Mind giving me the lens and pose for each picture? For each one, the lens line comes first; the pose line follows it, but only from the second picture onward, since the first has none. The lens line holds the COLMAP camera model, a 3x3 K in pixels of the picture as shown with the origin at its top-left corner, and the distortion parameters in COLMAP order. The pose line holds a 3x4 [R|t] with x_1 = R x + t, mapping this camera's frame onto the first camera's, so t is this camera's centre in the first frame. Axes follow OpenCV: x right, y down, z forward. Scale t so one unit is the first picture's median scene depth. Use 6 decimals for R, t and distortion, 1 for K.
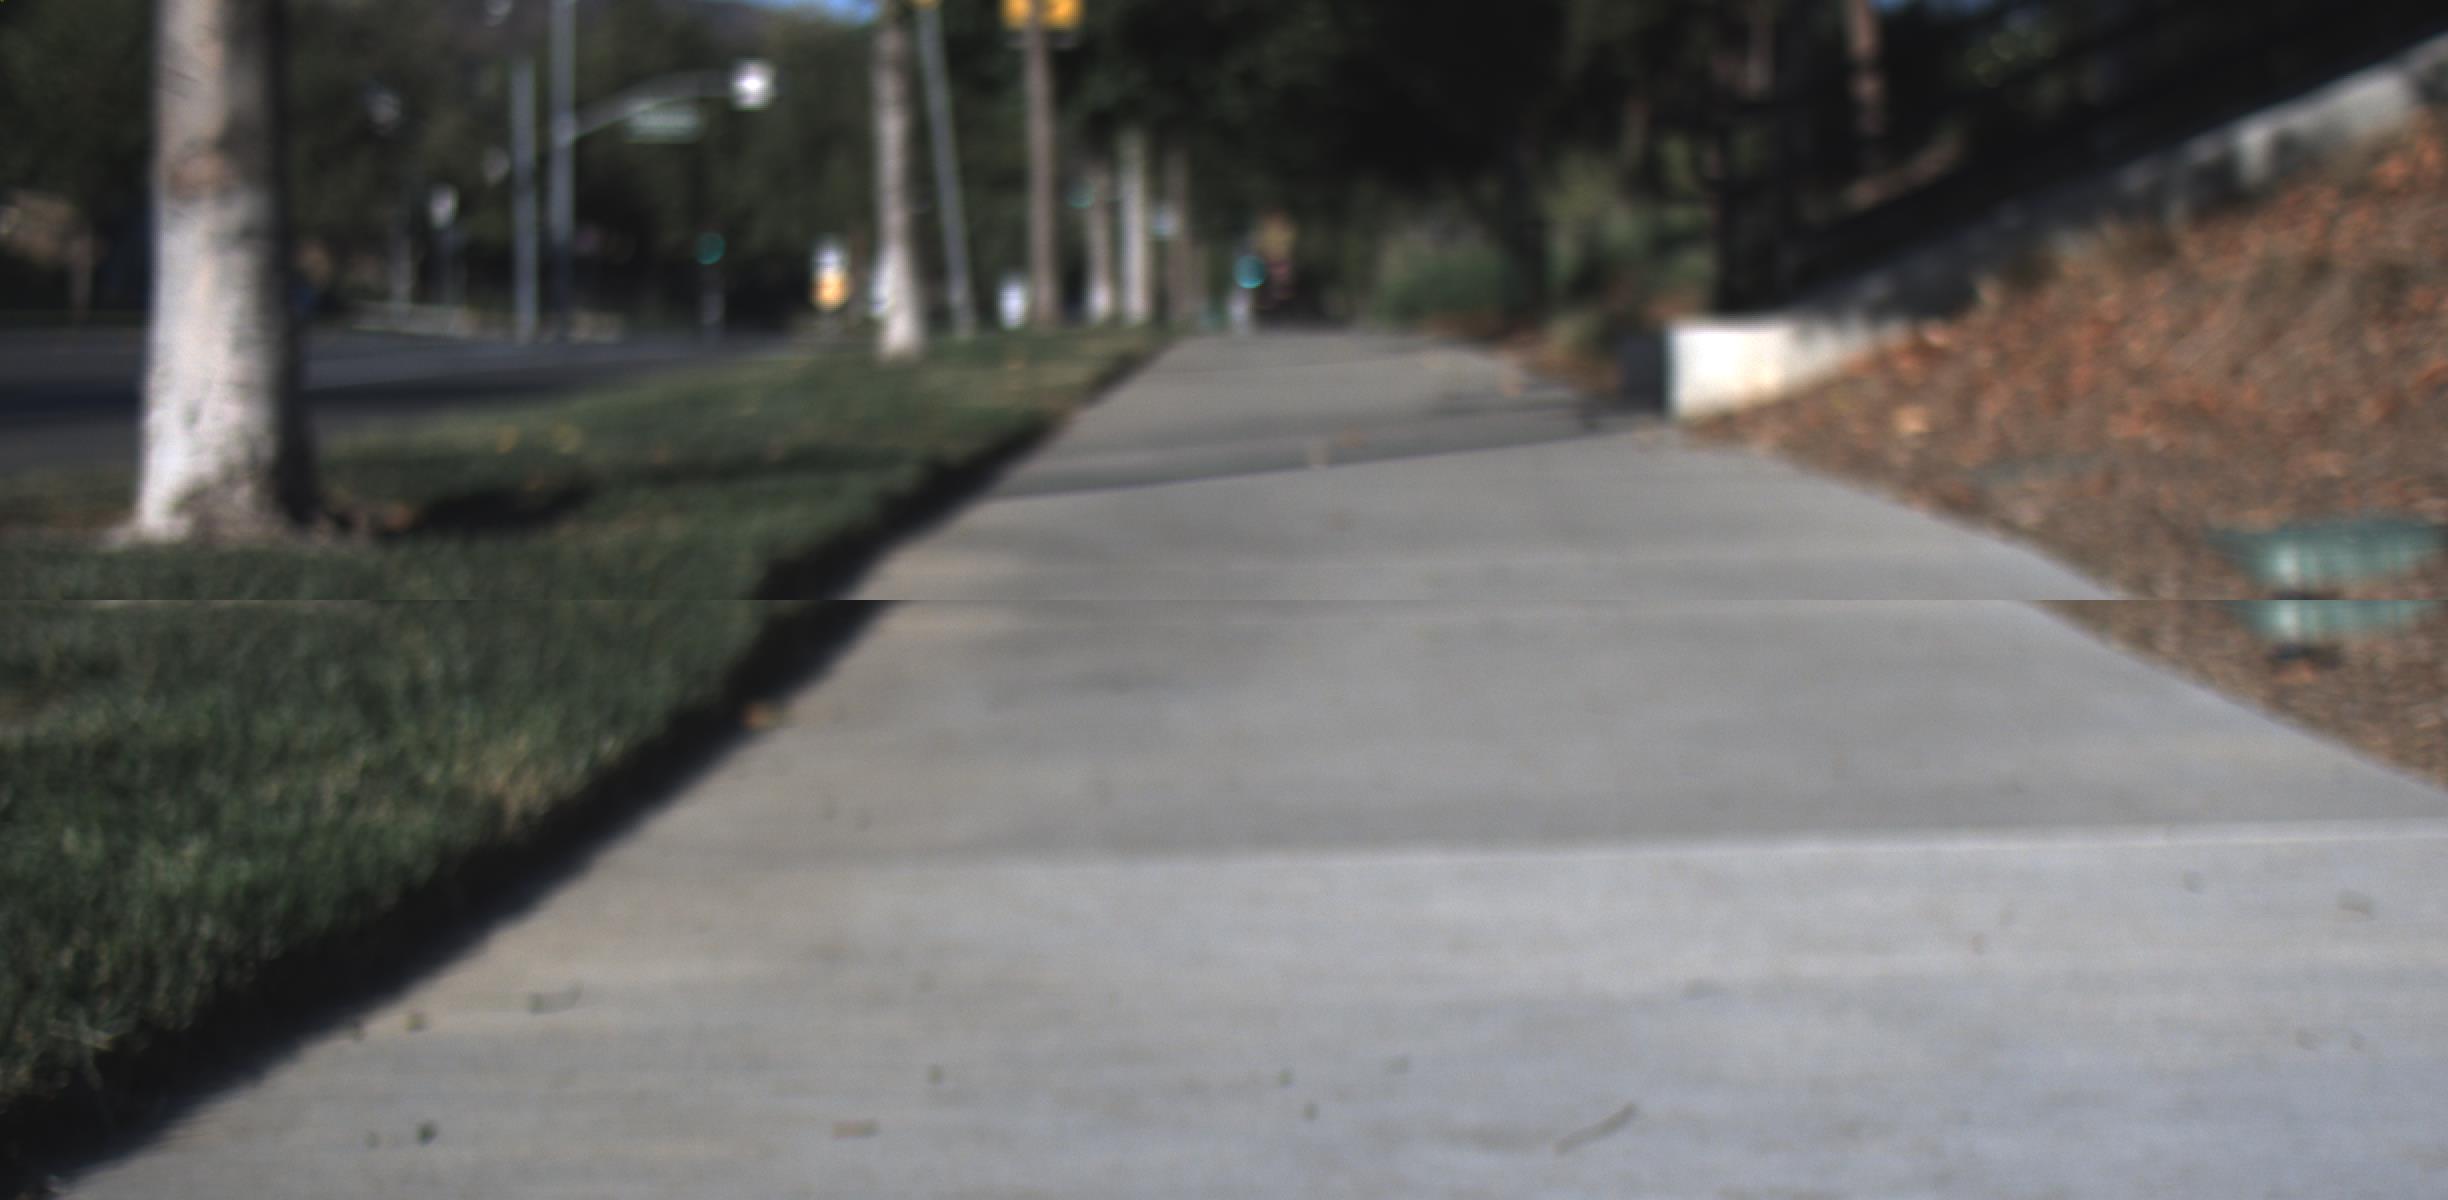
lens RADIAL K [[4552.3, 0, 1224.0], [0, 4552.3, 600.0], [0, 0, 1]] dist [-0.006010, 0.175249]
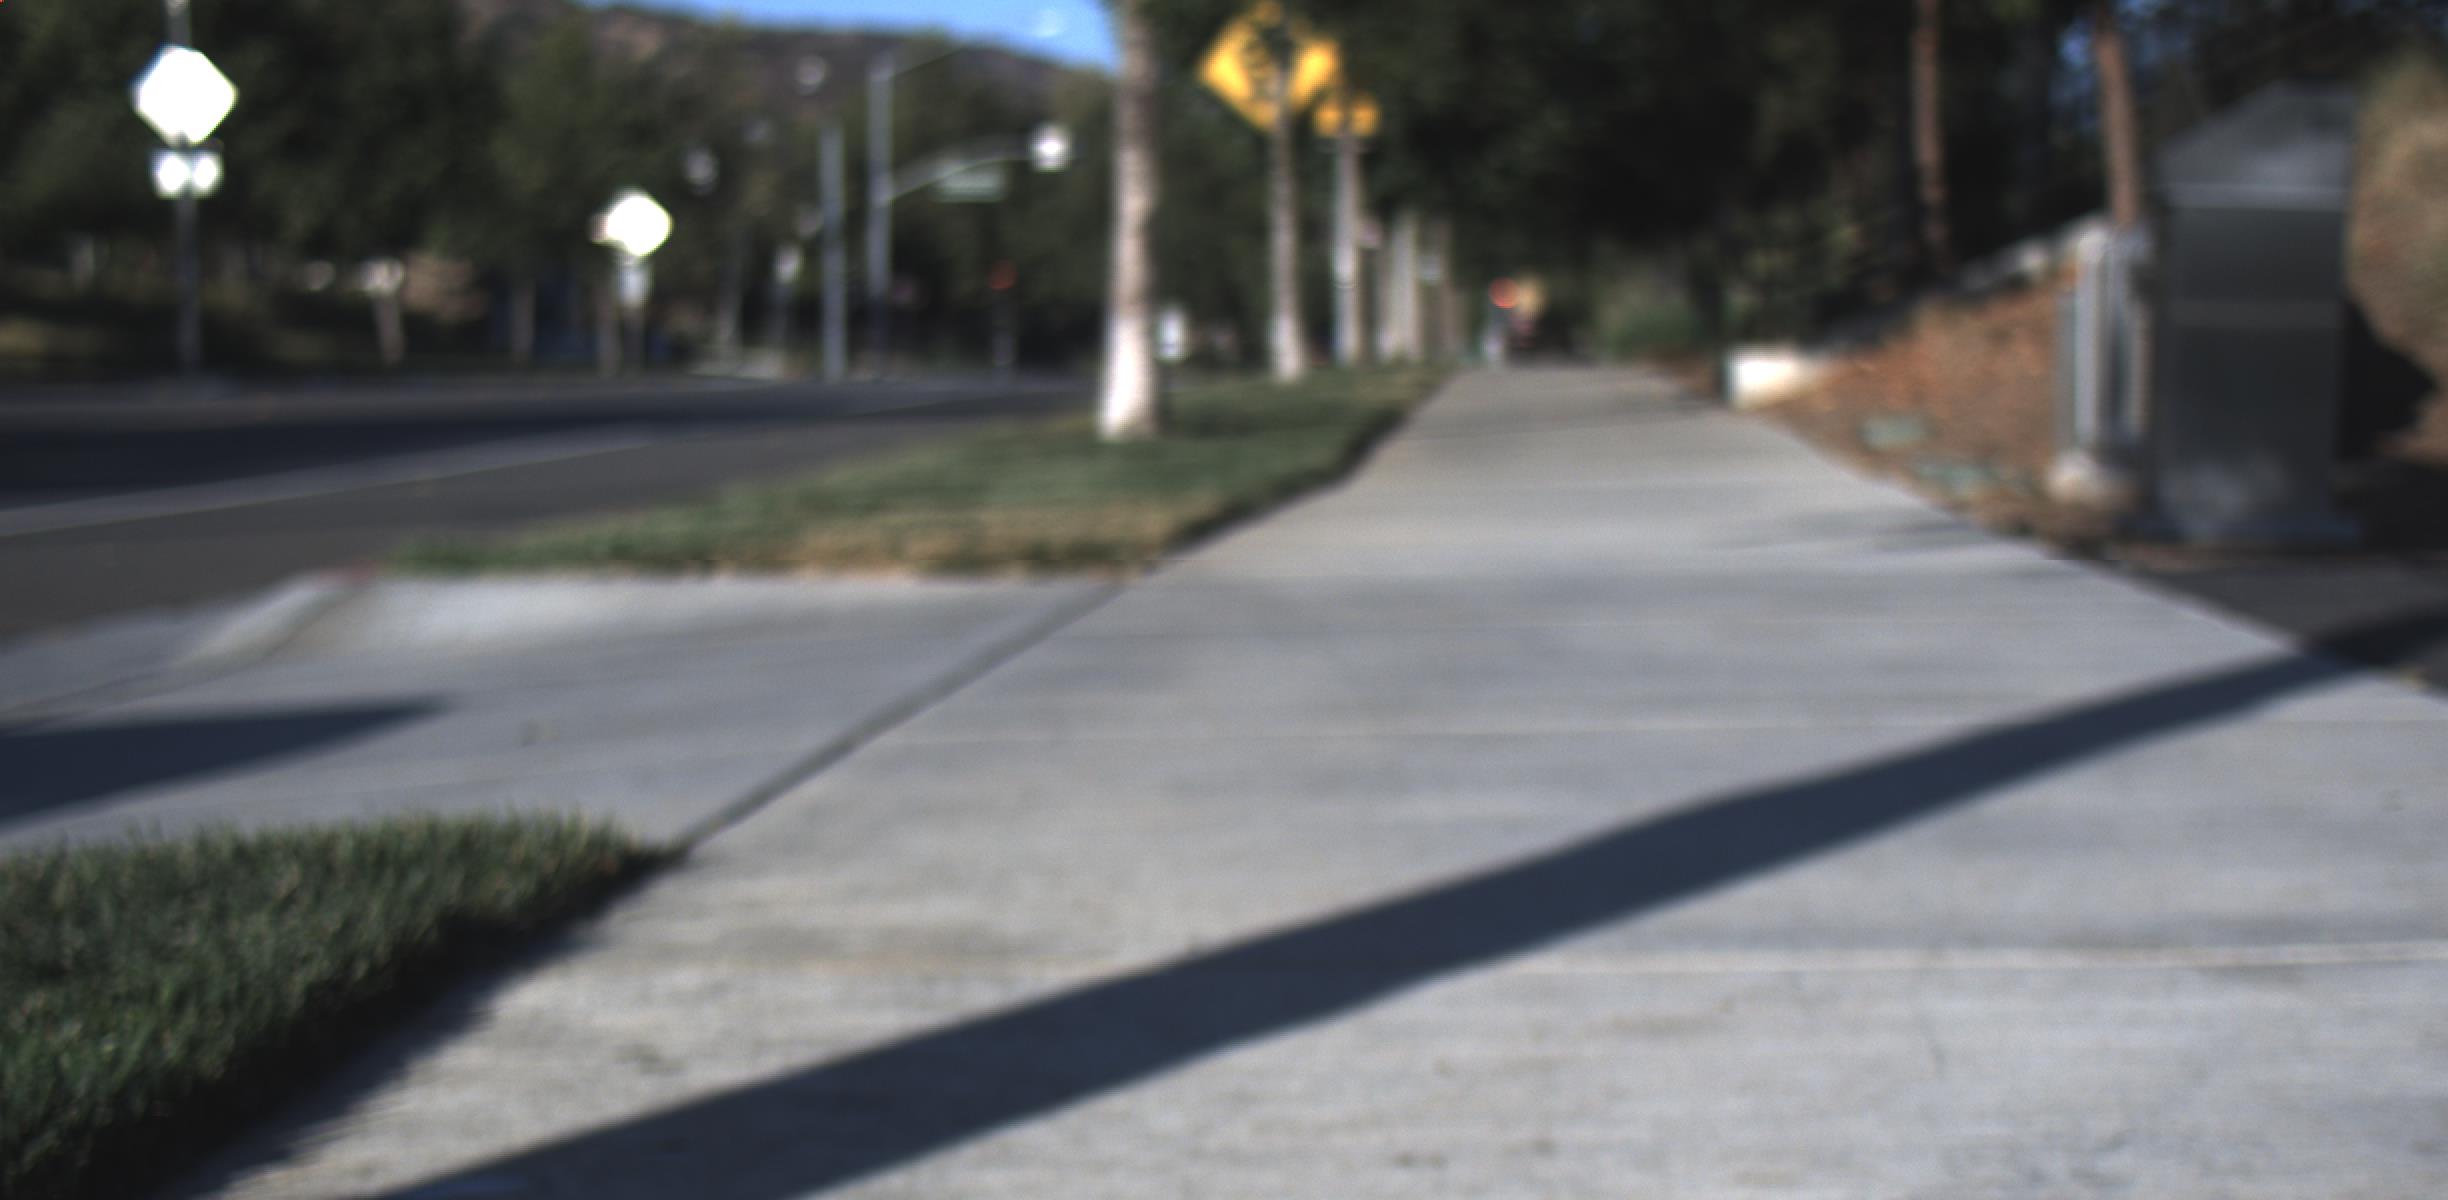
lens RADIAL K [[4552.3, 0, 1224.0], [0, 4552.3, 600.0], [0, 0, 1]] dist [-0.006010, 0.175249]
pose [[0.998391, -0.006938, -0.056274, -0.001538], [0.006457, 0.999941, -0.008710, 0.012286], [0.056332, 0.008332, 0.998377, -0.198415]]
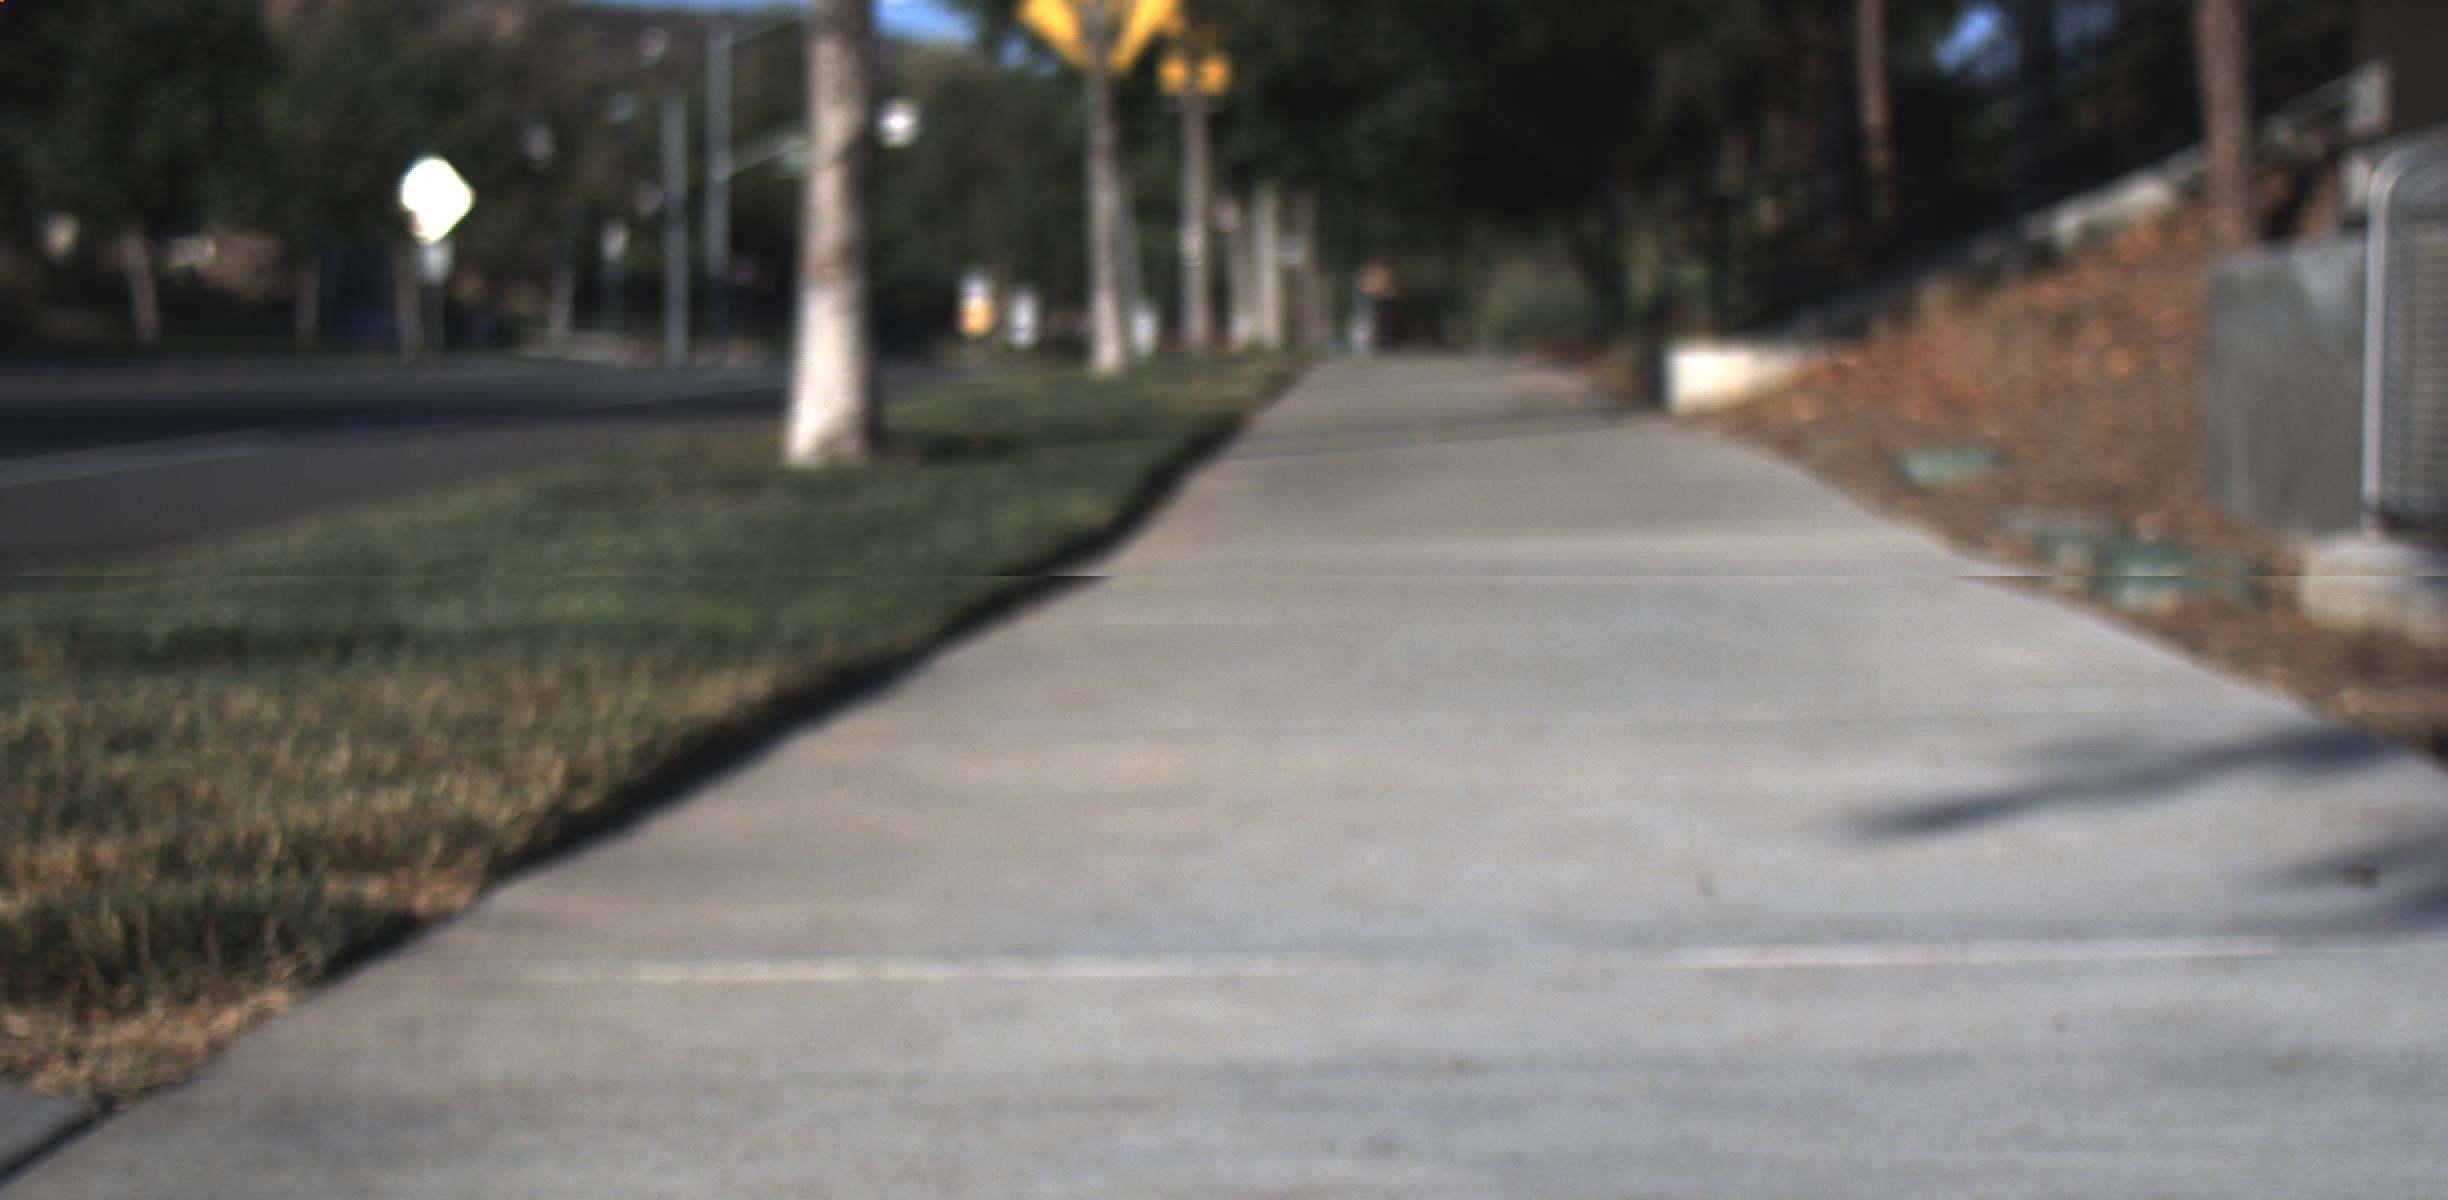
lens RADIAL K [[4552.3, 0, 1224.0], [0, 4552.3, 600.0], [0, 0, 1]] dist [-0.006010, 0.175249]
pose [[0.999642, -0.001268, -0.026741, -0.001130], [0.001120, 0.999984, -0.005549, 0.005991], [0.026747, 0.005517, 0.999627, -0.099408]]
